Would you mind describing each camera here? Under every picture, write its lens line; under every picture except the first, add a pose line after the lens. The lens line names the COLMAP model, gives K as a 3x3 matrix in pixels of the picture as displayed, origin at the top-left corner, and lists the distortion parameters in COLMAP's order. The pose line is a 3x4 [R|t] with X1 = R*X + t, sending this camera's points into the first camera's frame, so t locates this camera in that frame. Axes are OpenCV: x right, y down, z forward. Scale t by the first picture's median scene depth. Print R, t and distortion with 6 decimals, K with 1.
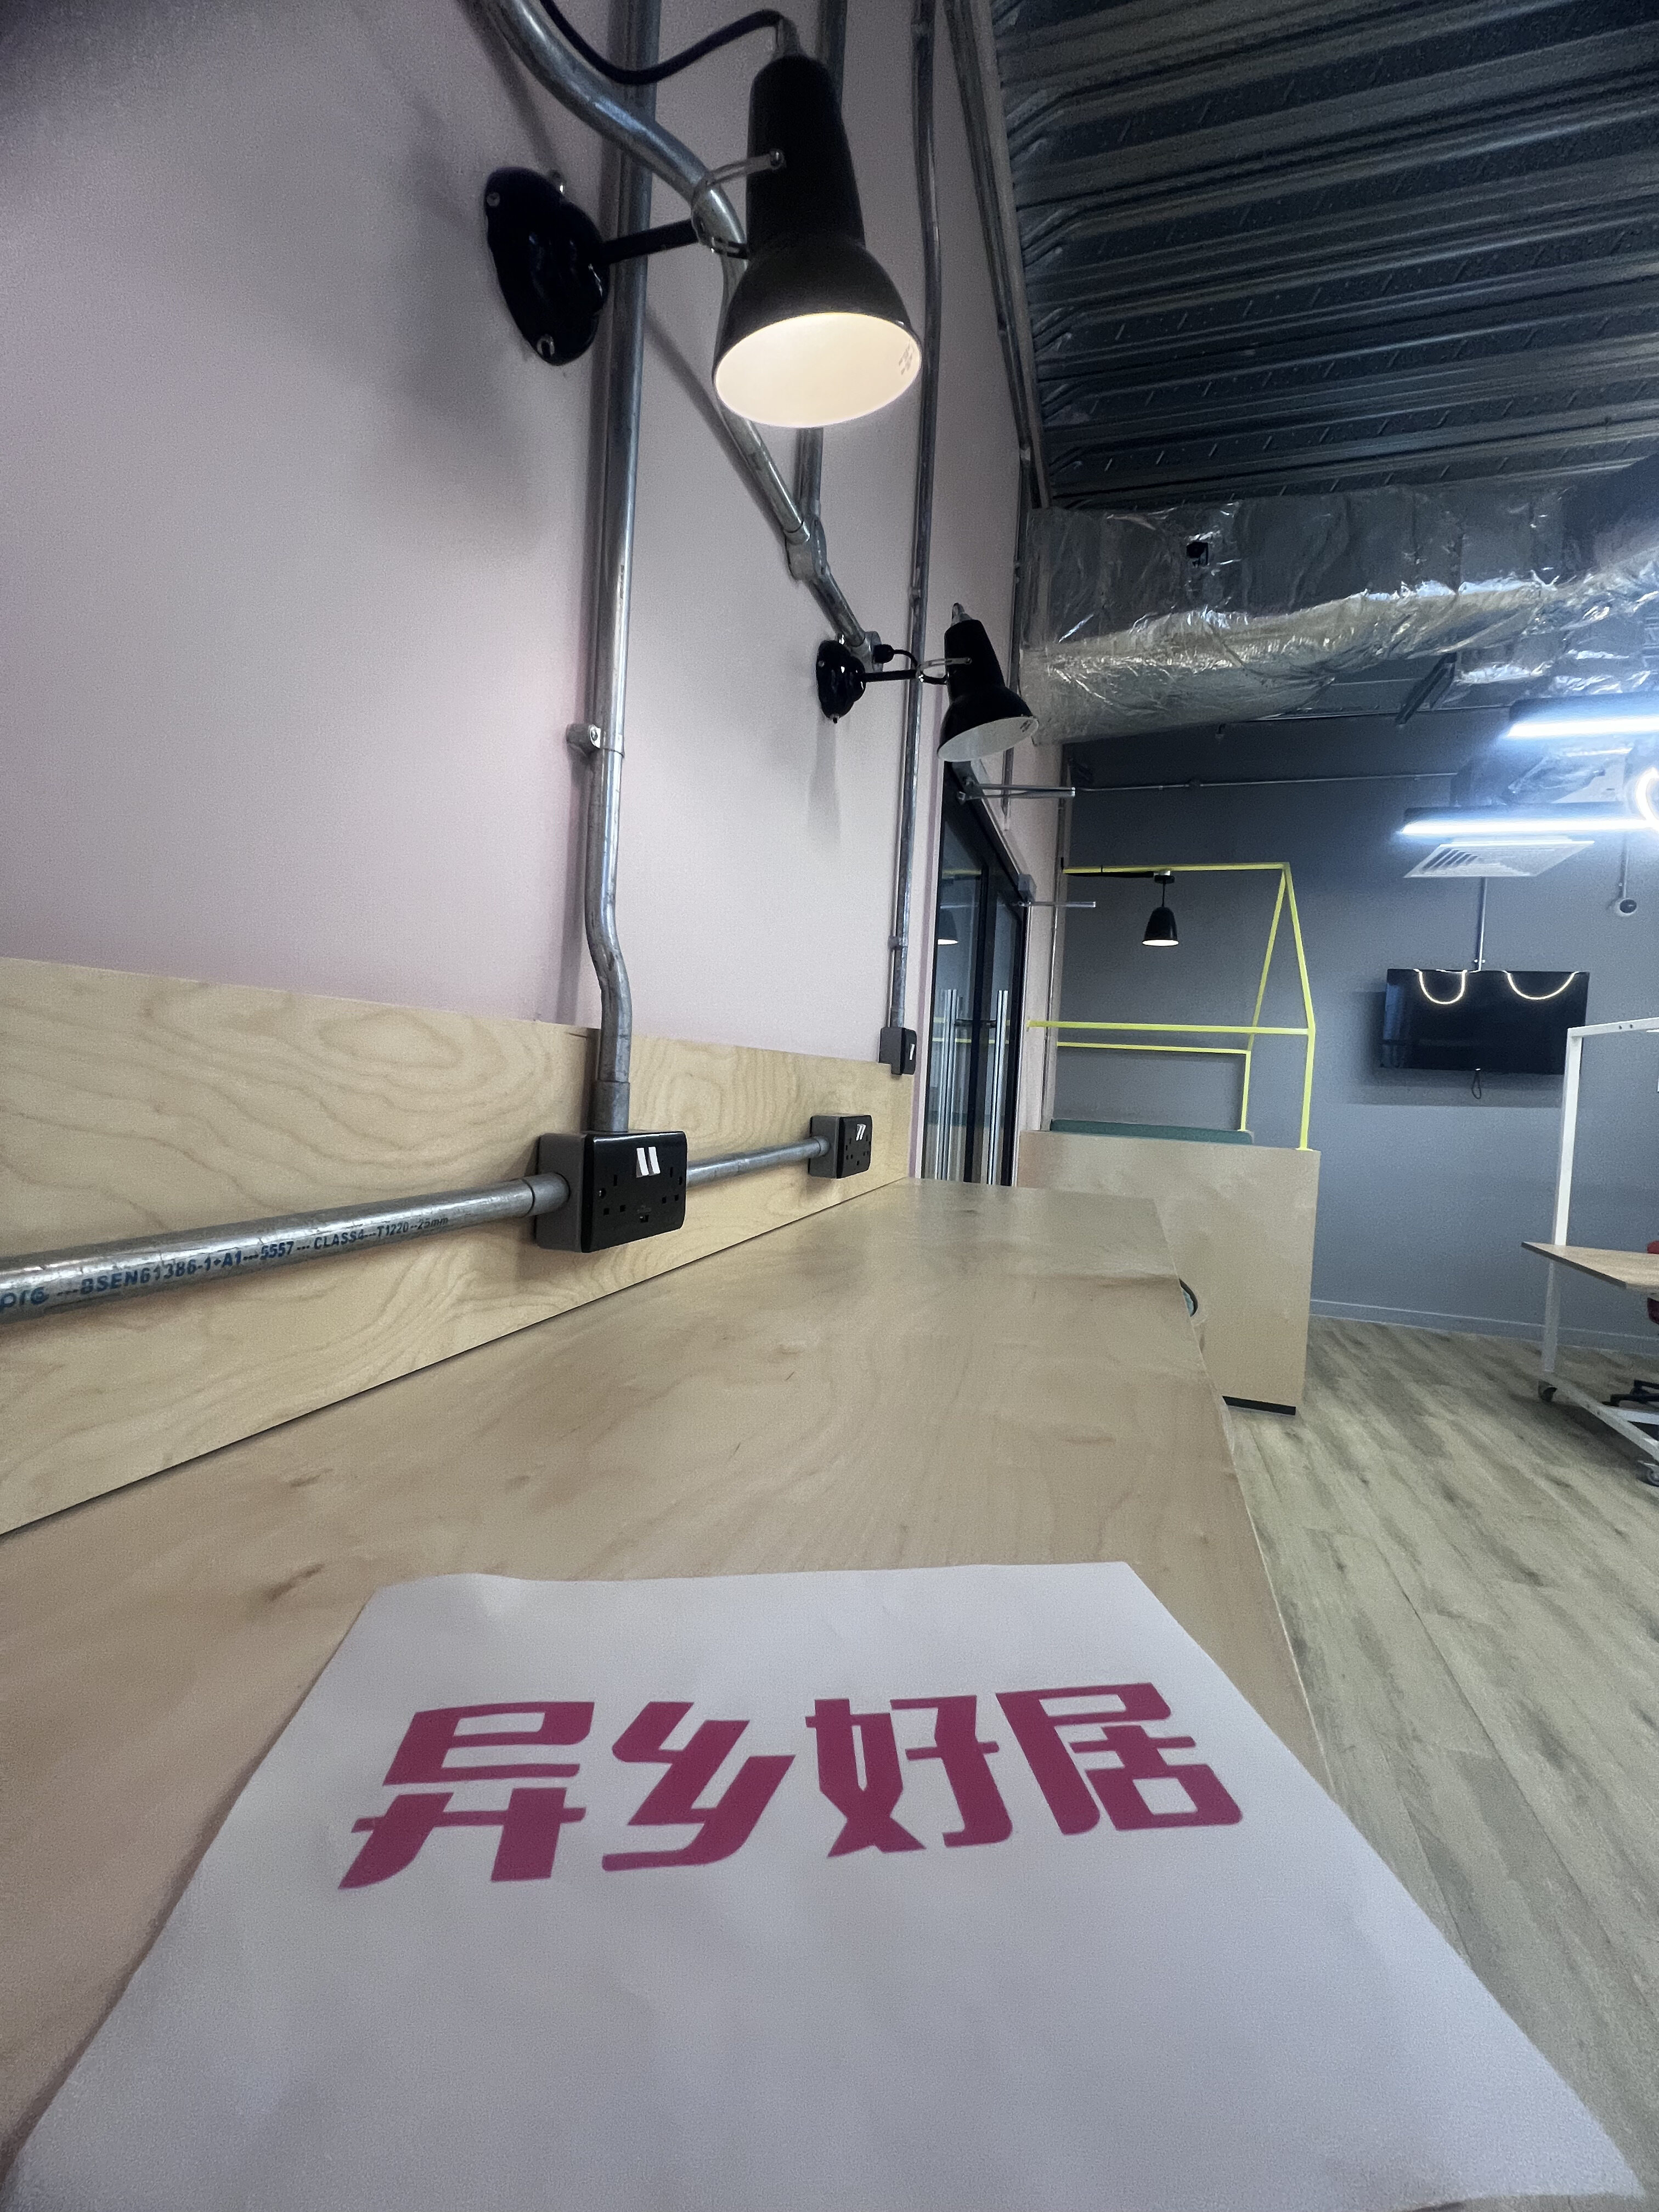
lens RADIAL K [[896.3, 0, 831.1], [0, 896.3, 1106.1], [0, 0, 1]] dist [-0.002984, 0.000899]
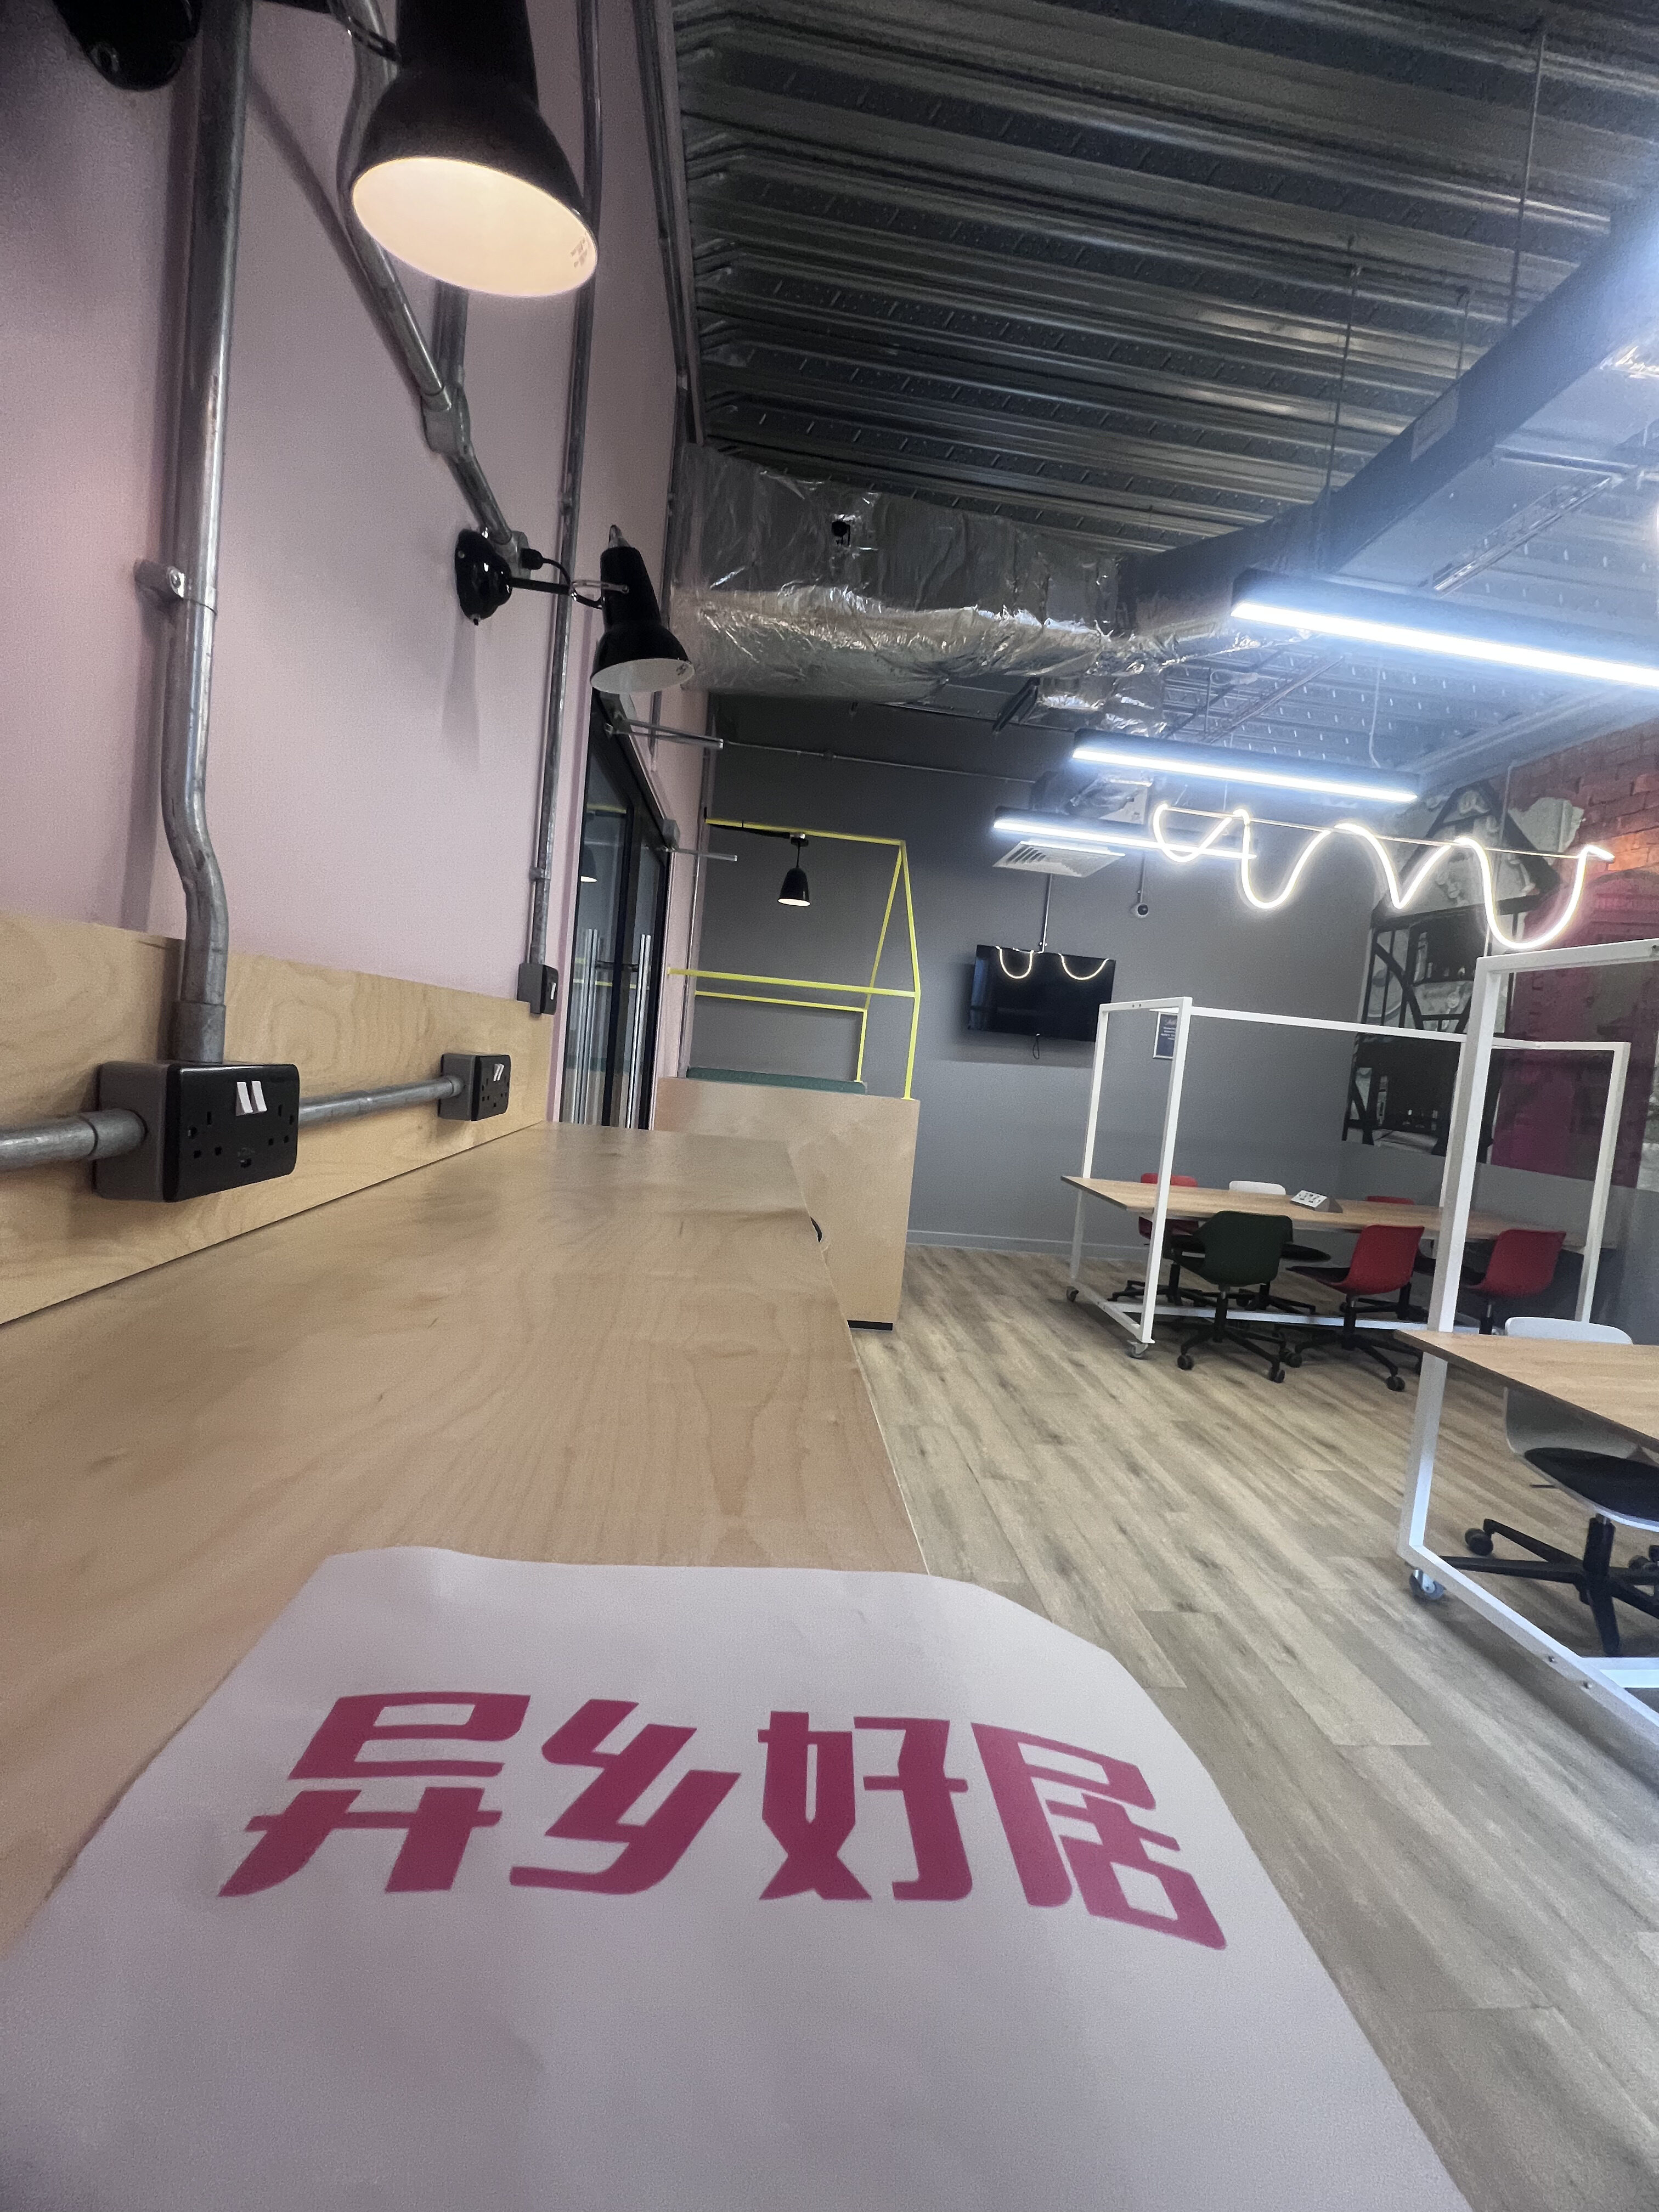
lens RADIAL K [[896.3, 0, 831.1], [0, 896.3, 1107.5], [0, 0, 1]] dist [-0.002984, 0.000899]
pose [[0.919942, 0.009513, 0.391939, -0.009418], [-0.033373, 0.997977, 0.054109, 0.002005], [-0.390632, -0.062857, 0.918399, -0.008341]]
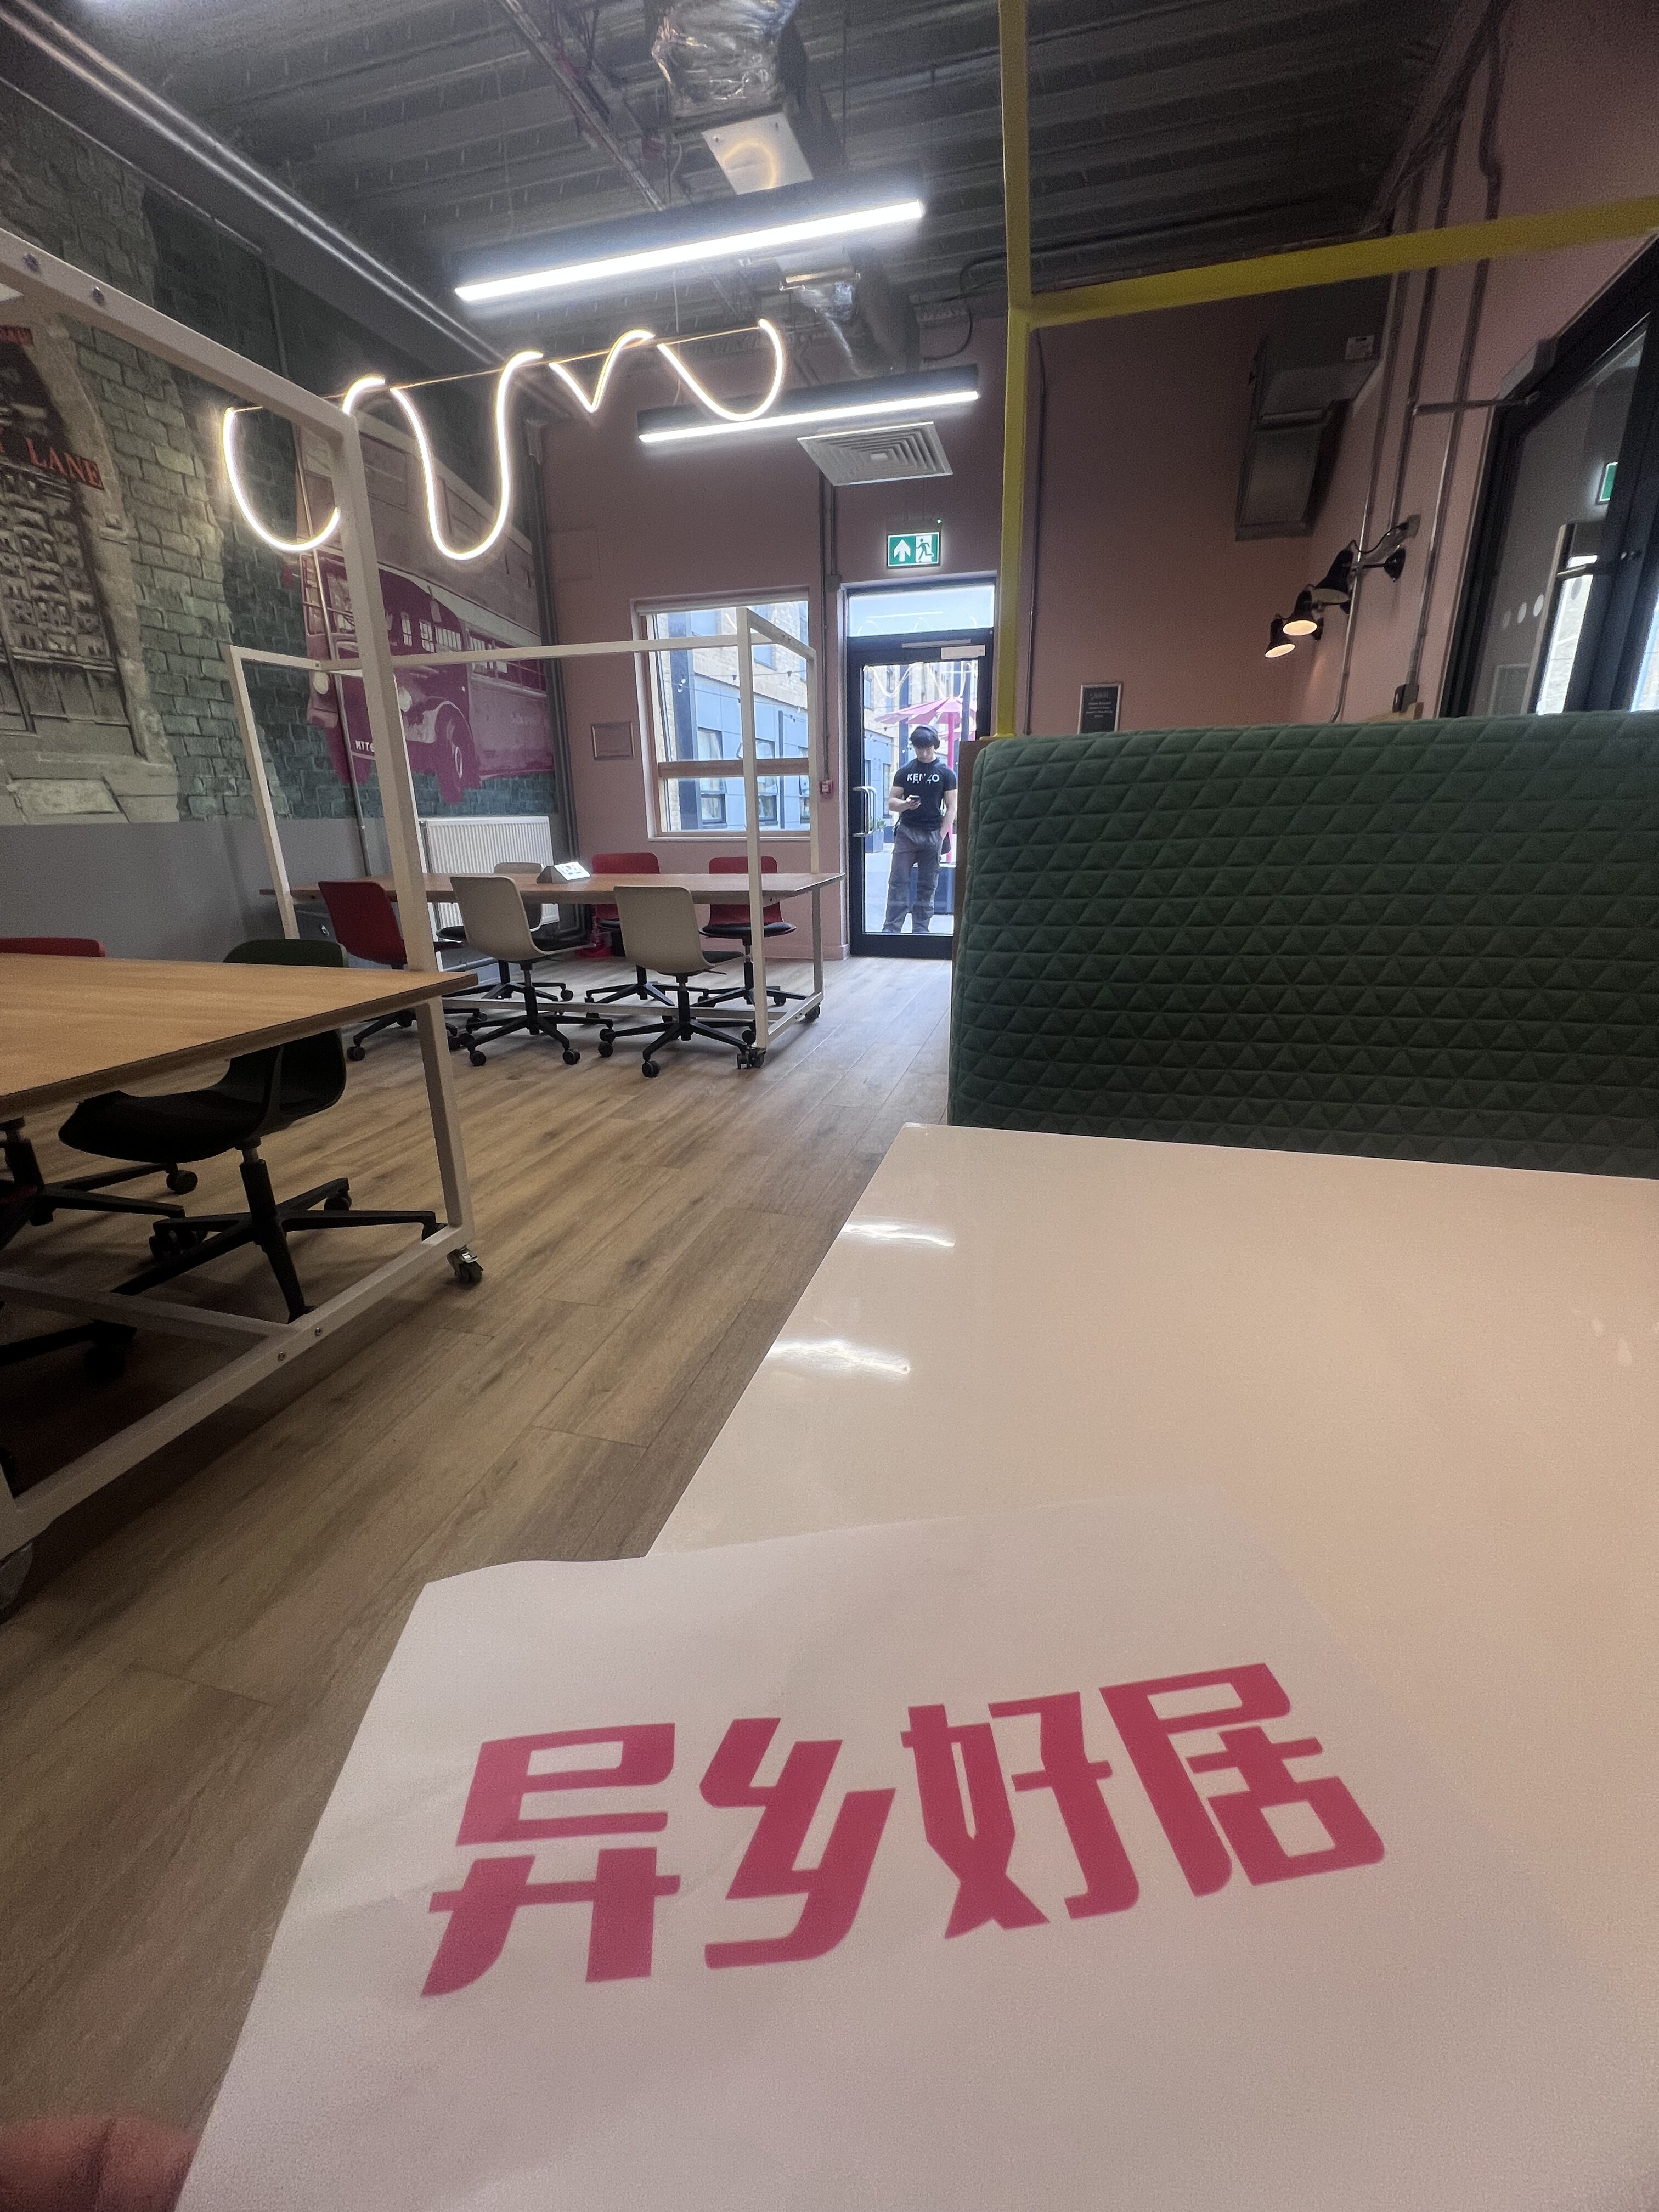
lens RADIAL K [[896.3, 0, 830.6], [0, 896.3, 1106.1], [0, 0, 1]] dist [-0.002984, 0.000899]
pose [[-0.998878, -0.023047, -0.041376, 0.958309], [-0.035916, 0.938082, 0.344547, 0.106931], [0.030874, 0.345647, -0.937857, 2.162702]]
